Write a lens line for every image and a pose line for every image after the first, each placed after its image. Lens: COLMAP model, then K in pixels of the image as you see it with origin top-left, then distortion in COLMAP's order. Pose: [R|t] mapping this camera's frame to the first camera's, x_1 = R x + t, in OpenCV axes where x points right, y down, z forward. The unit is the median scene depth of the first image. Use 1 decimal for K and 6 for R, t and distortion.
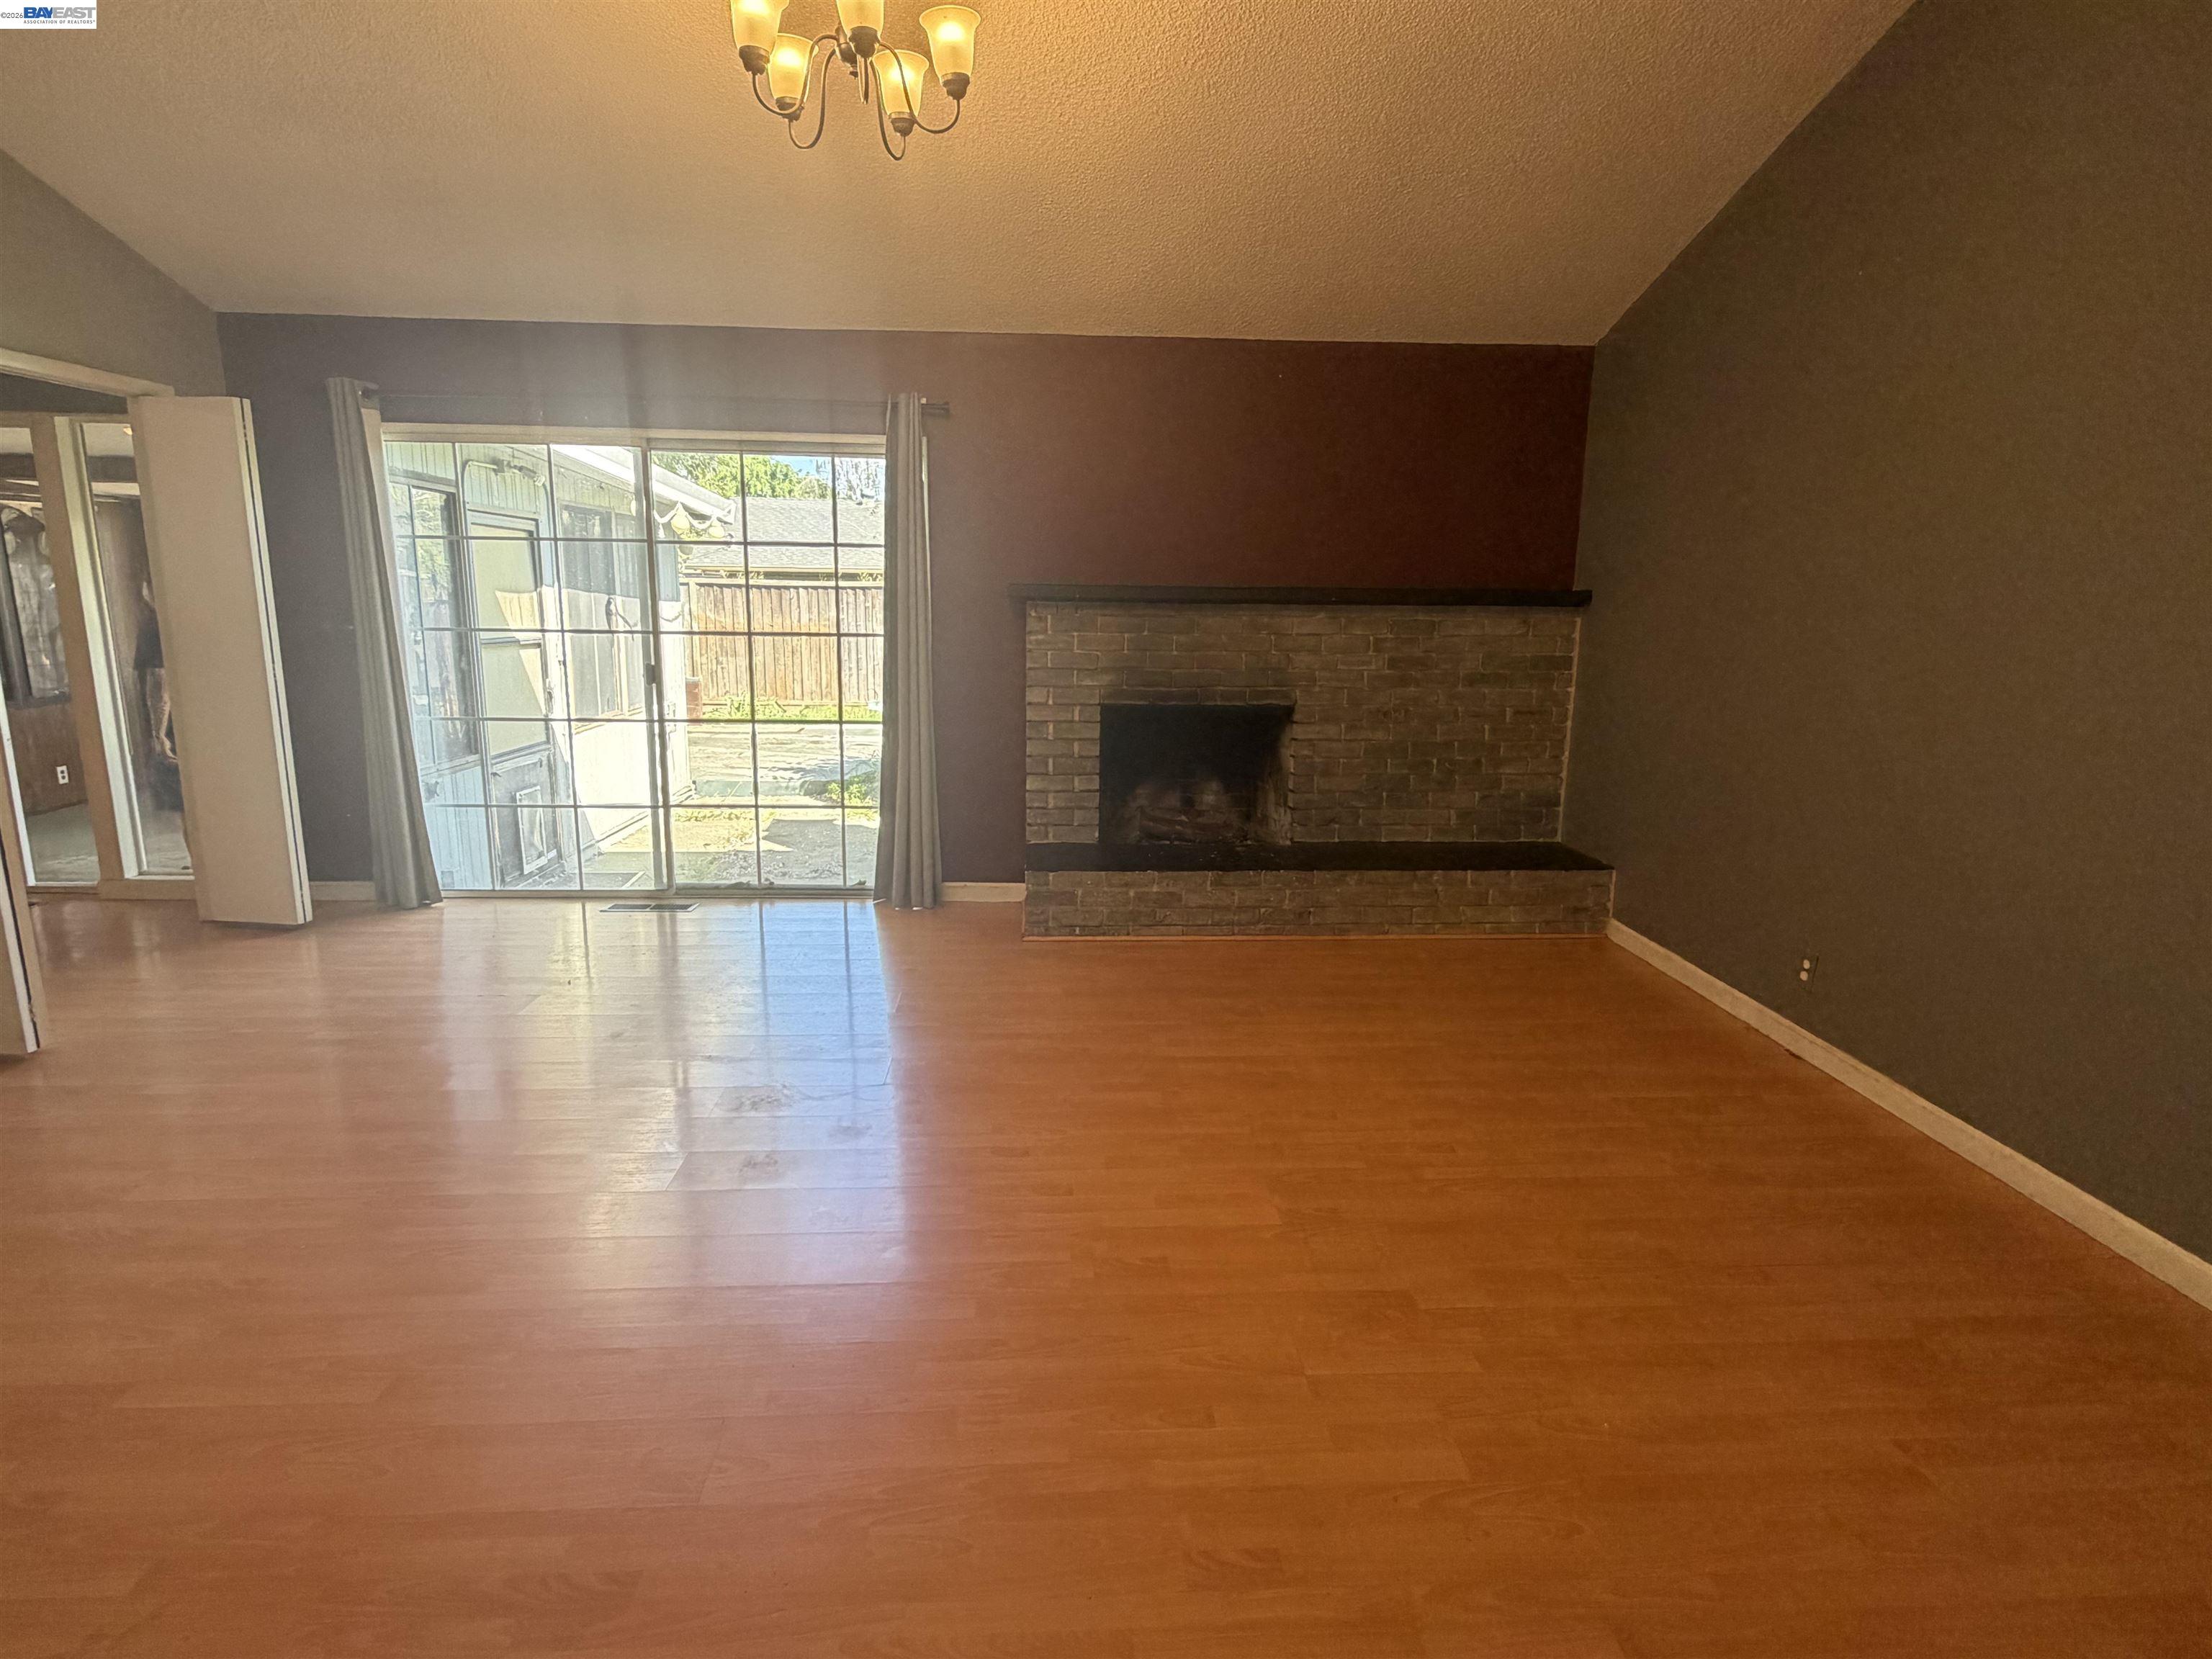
lens RADIAL K [[1178.6, 0, 1101.0], [0, 1178.6, 829.5], [0, 0, 1]] dist [-0.003745, 0.001111]
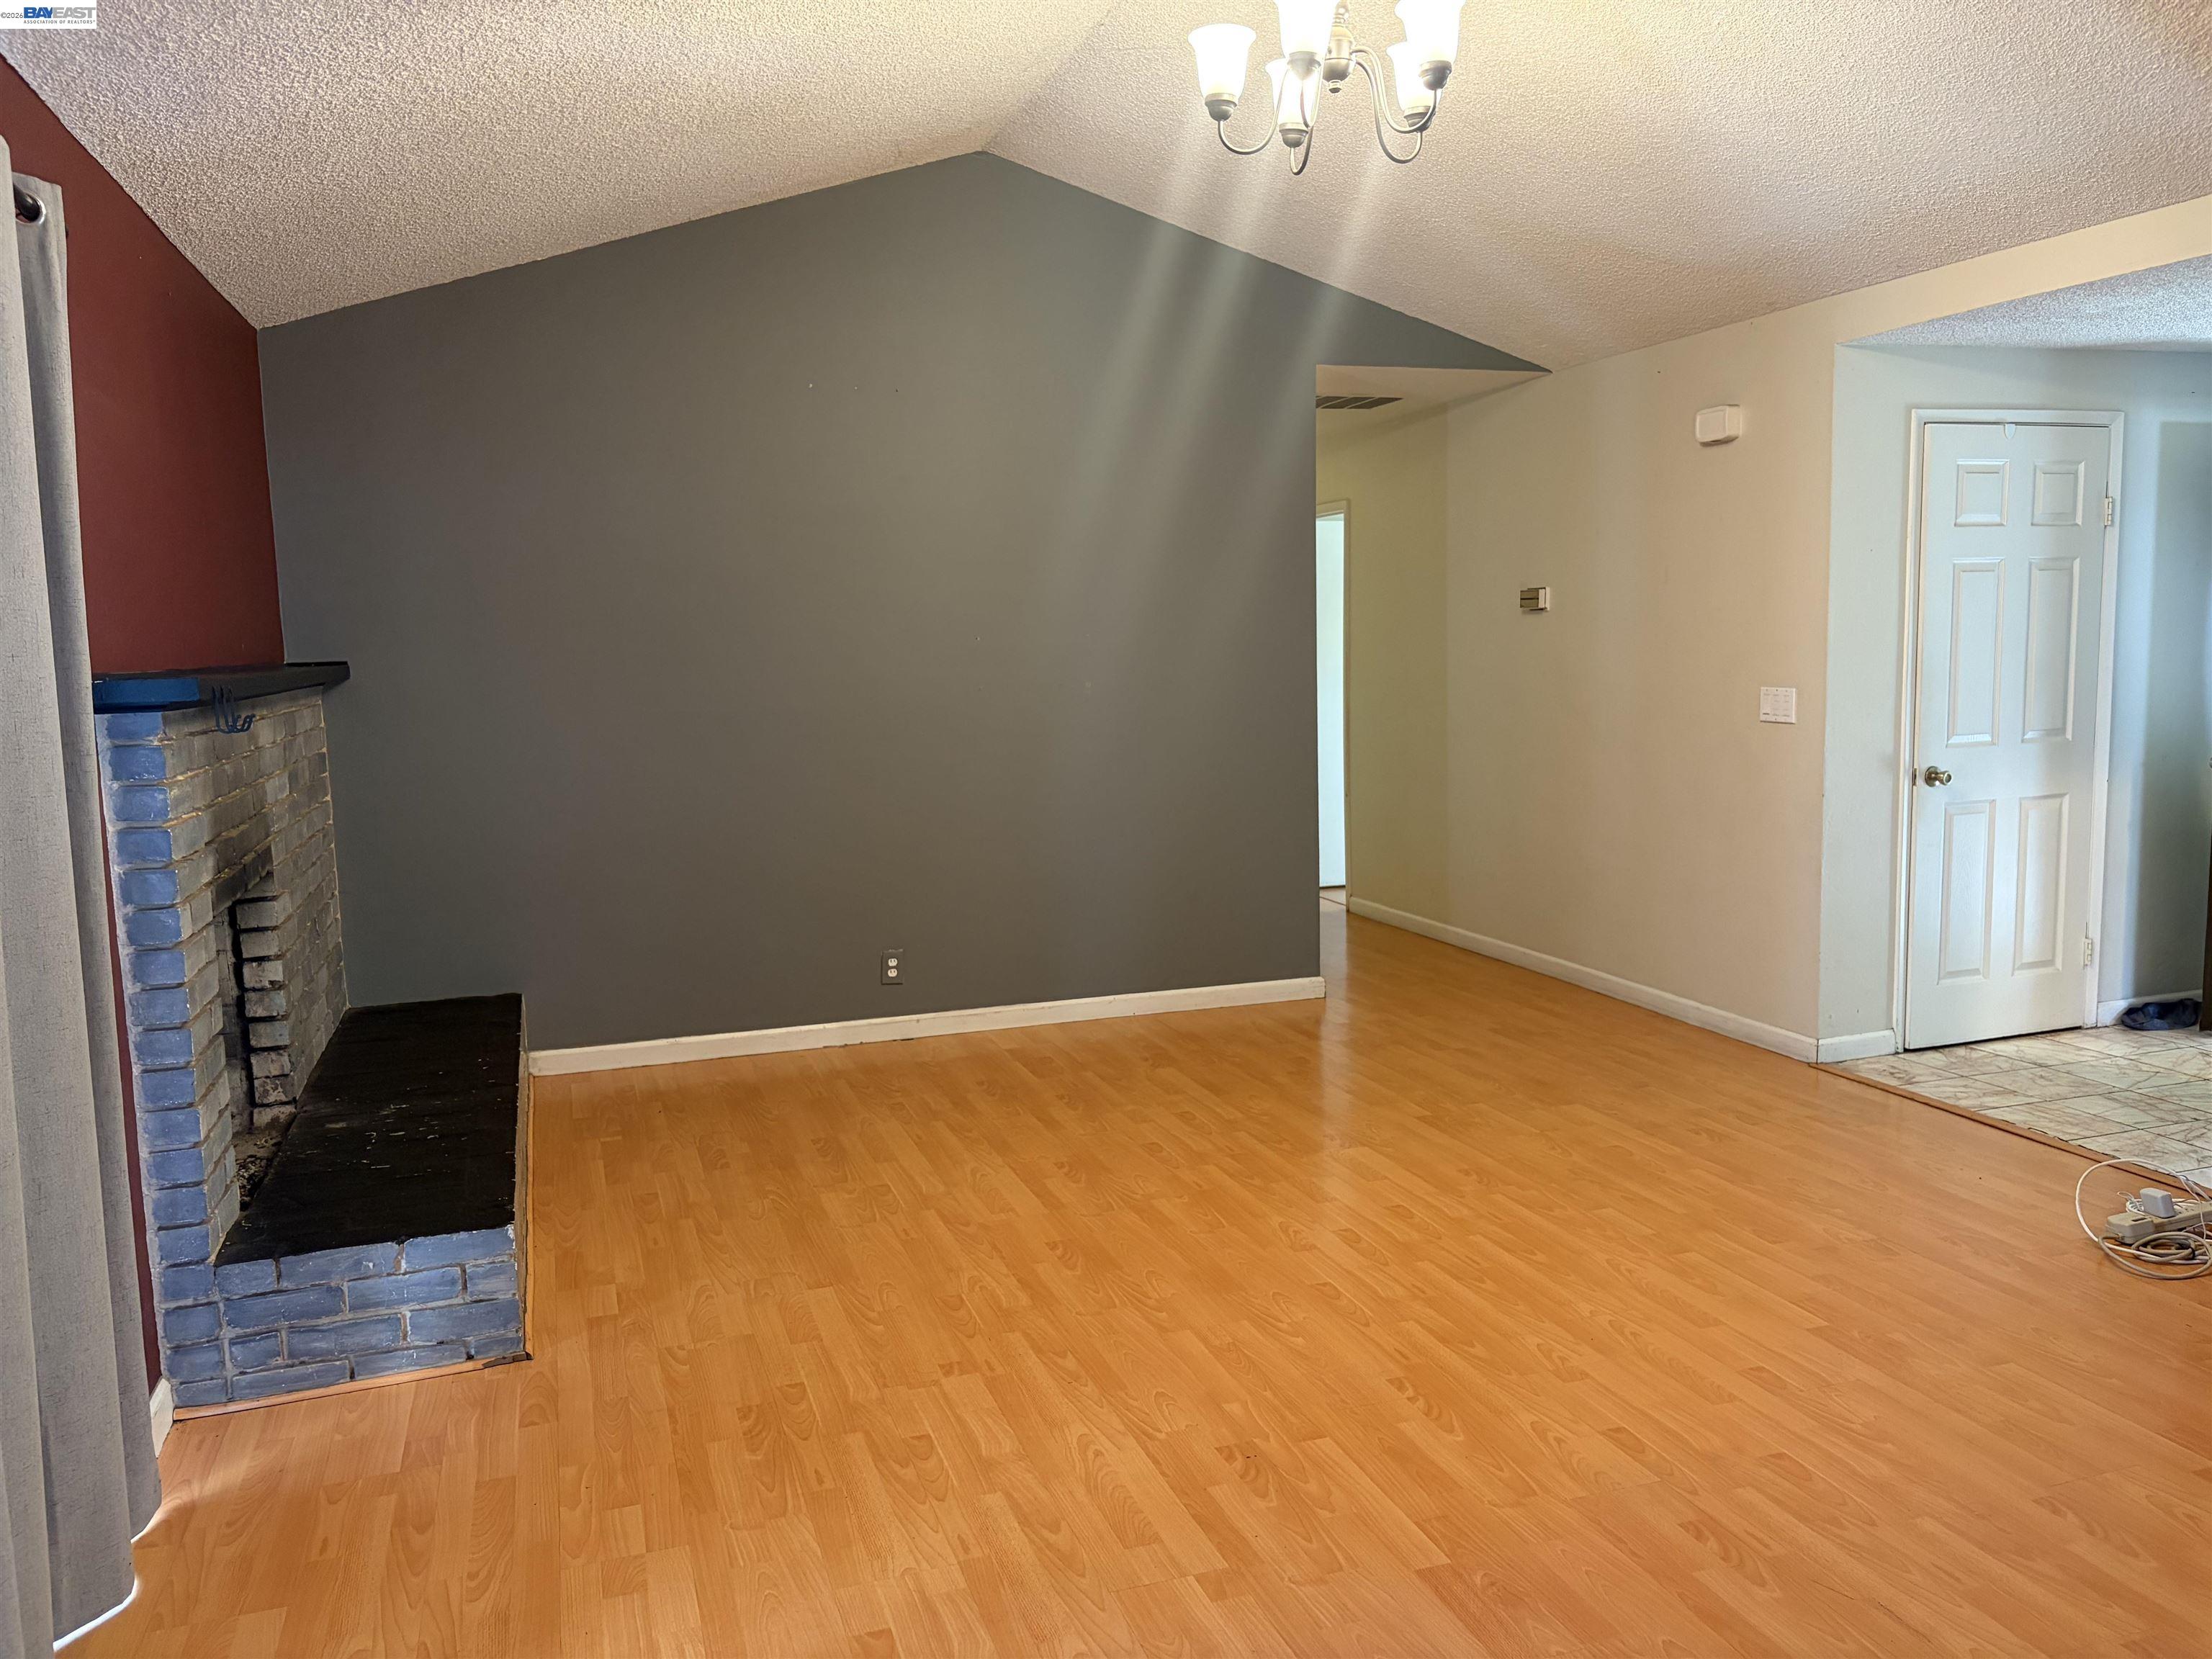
lens RADIAL K [[1670.1, 0, 1105.9], [0, 1670.1, 828.3], [0, 0, 1]] dist [0.000877, -0.001689]
pose [[-0.246202, -0.120037, 0.961757, -0.757111], [0.218531, 0.959874, 0.175744, -0.189581], [-0.944261, 0.253442, -0.210091, 0.812589]]
